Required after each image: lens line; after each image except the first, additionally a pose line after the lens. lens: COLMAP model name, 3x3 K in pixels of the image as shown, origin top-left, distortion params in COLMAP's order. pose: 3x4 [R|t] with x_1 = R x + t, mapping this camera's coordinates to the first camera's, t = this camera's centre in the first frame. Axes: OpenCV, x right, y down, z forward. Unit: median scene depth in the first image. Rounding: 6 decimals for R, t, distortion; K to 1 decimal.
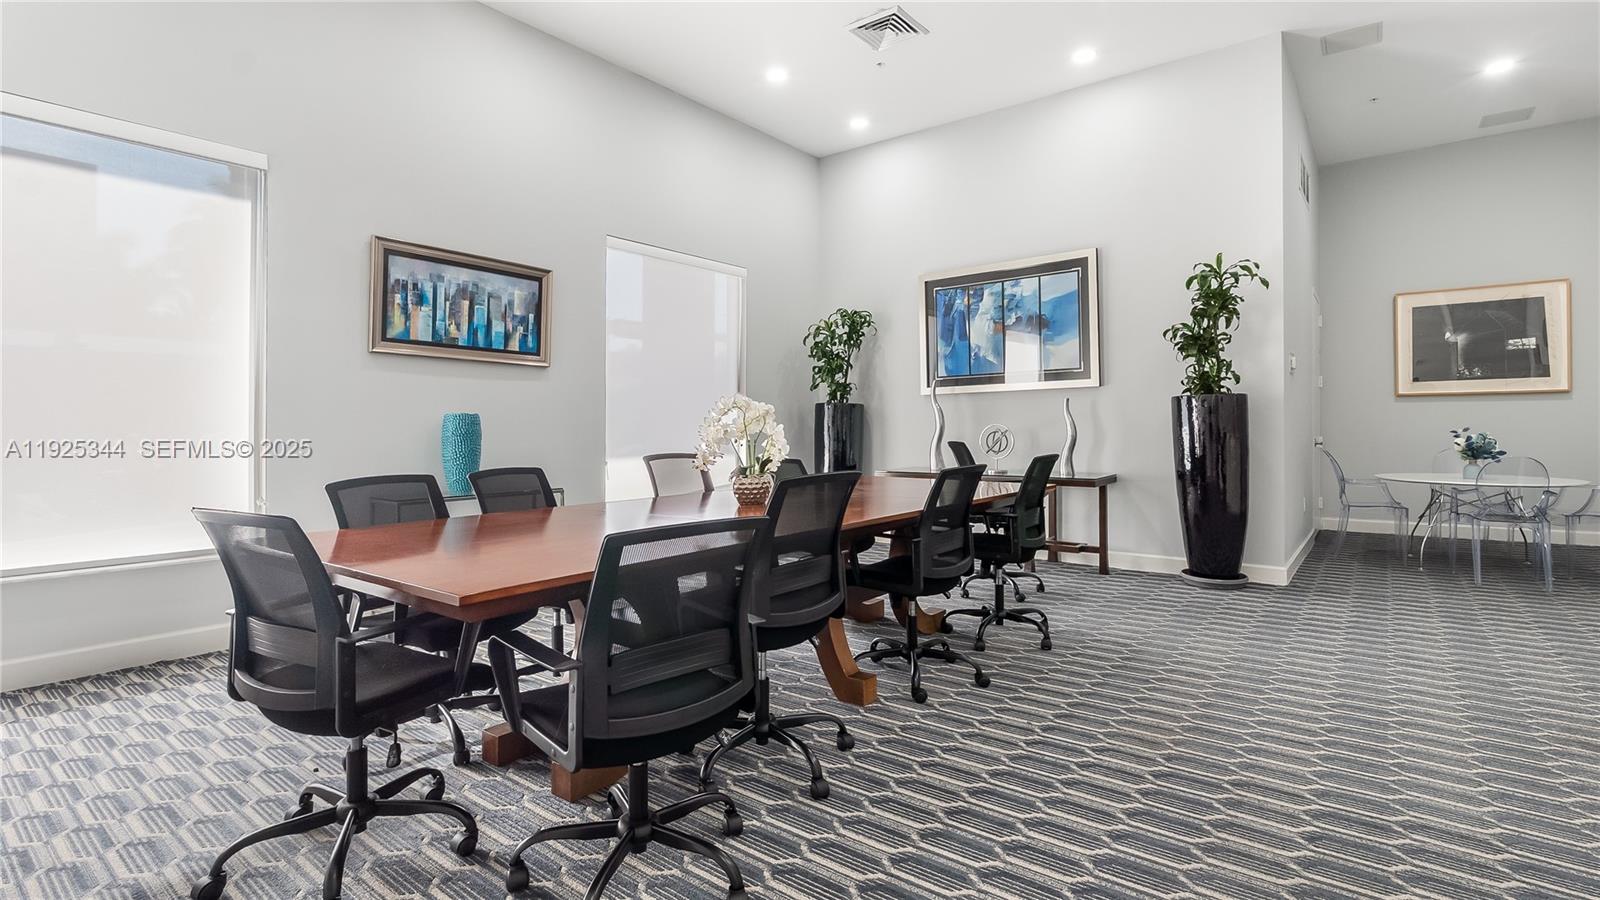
lens RADIAL K [[752.9, 0, 801.8], [0, 752.9, 448.7], [0, 0, 1]] dist [-0.001587, -0.000746]
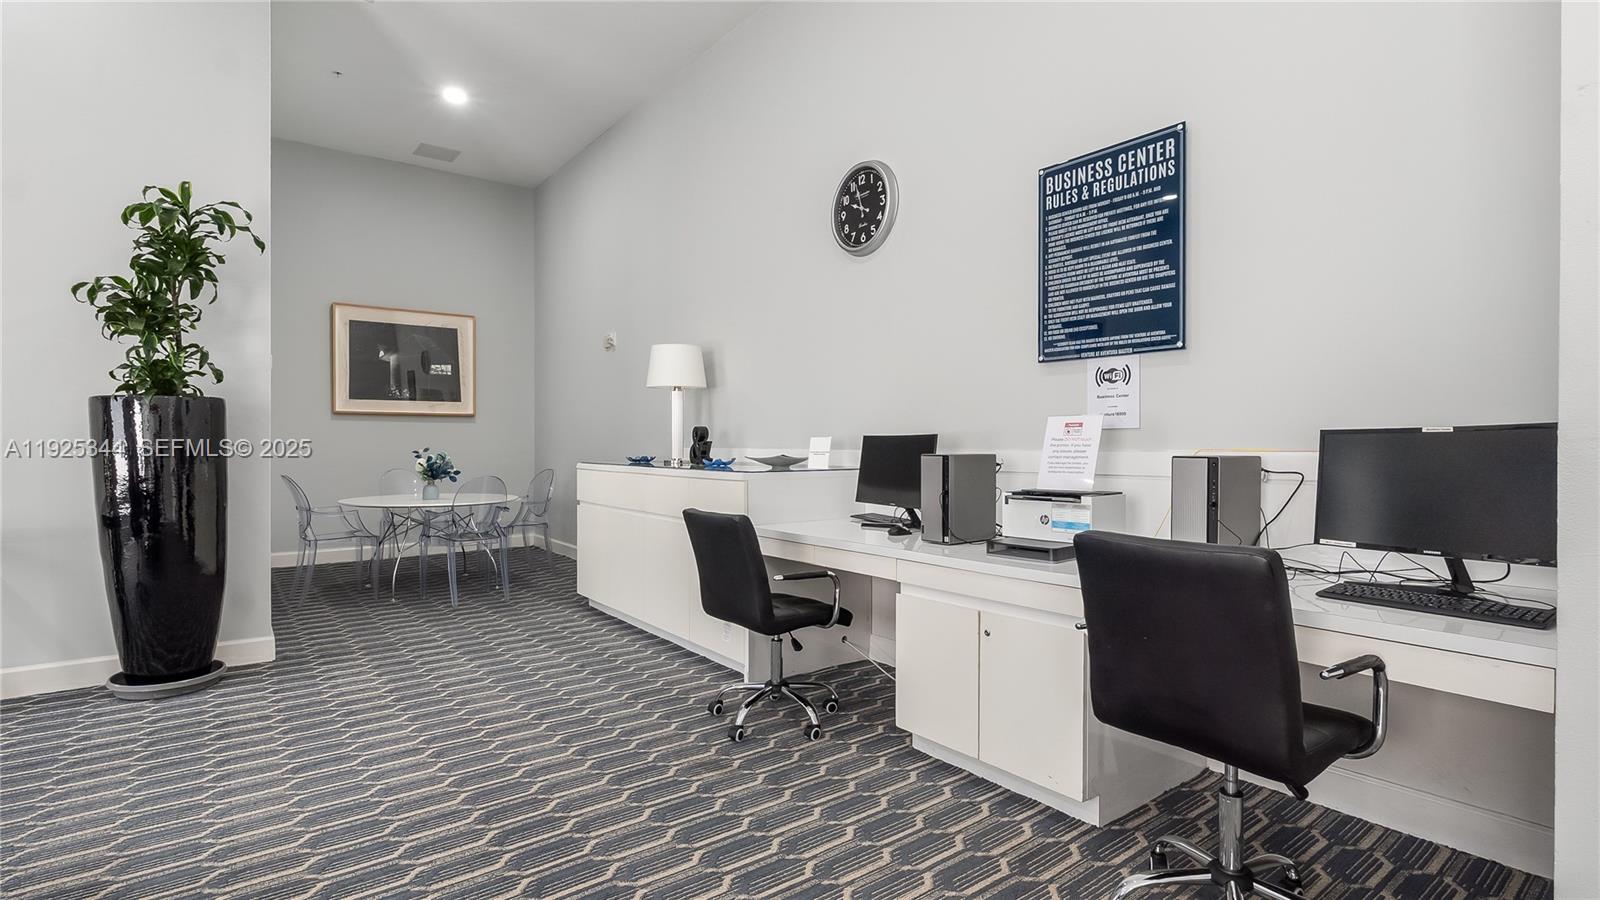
lens RADIAL K [[752.9, 0, 801.8], [0, 752.9, 448.7], [0, 0, 1]] dist [-0.001587, -0.000746]
pose [[0.244445, 0.000215, 0.969663, 0.048956], [0.023272, 0.999711, -0.006089, -0.010174], [-0.969384, 0.024055, 0.244369, 0.304744]]
